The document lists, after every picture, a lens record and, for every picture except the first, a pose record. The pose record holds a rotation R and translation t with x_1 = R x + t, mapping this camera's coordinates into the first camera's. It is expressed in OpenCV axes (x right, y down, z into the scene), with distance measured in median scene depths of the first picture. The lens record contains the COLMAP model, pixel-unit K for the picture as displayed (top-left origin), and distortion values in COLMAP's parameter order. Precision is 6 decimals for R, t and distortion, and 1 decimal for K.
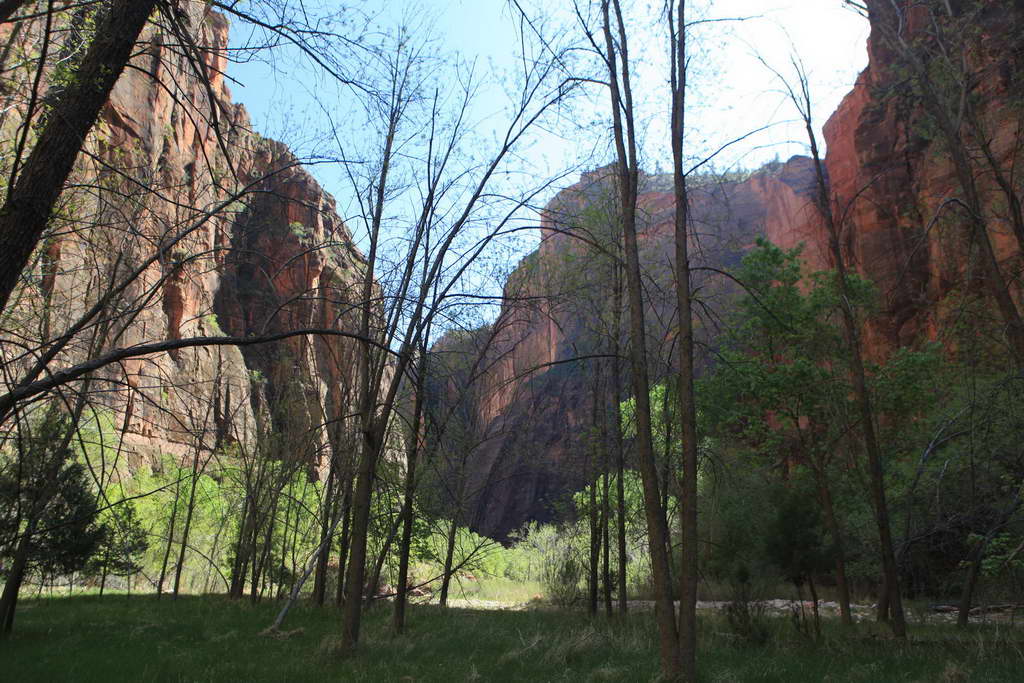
lens RADIAL K [[723.8, 0, 513.9], [0, 723.8, 340.3], [0, 0, 1]] dist [-0.078868, 0.056749]
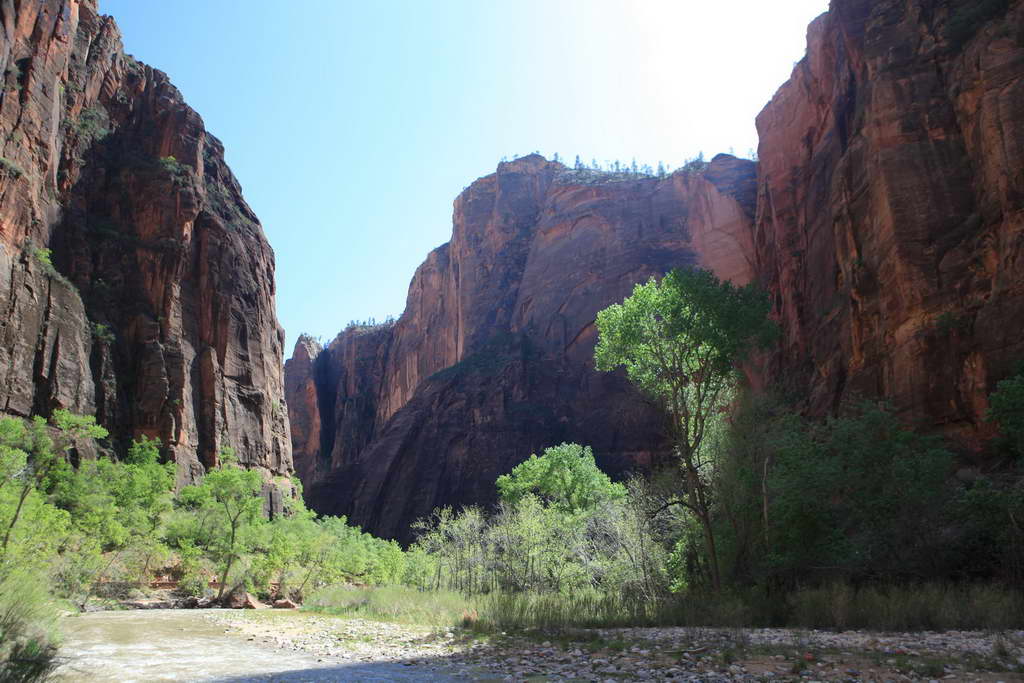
lens RADIAL K [[723.8, 0, 517.3], [0, 723.8, 343.1], [0, 0, 1]] dist [-0.078868, 0.056749]
pose [[0.989538, 0.046443, 0.136589, -0.004894], [-0.045395, 0.998911, -0.010778, 0.043255], [-0.136941, 0.004464, 0.990569, 0.127340]]
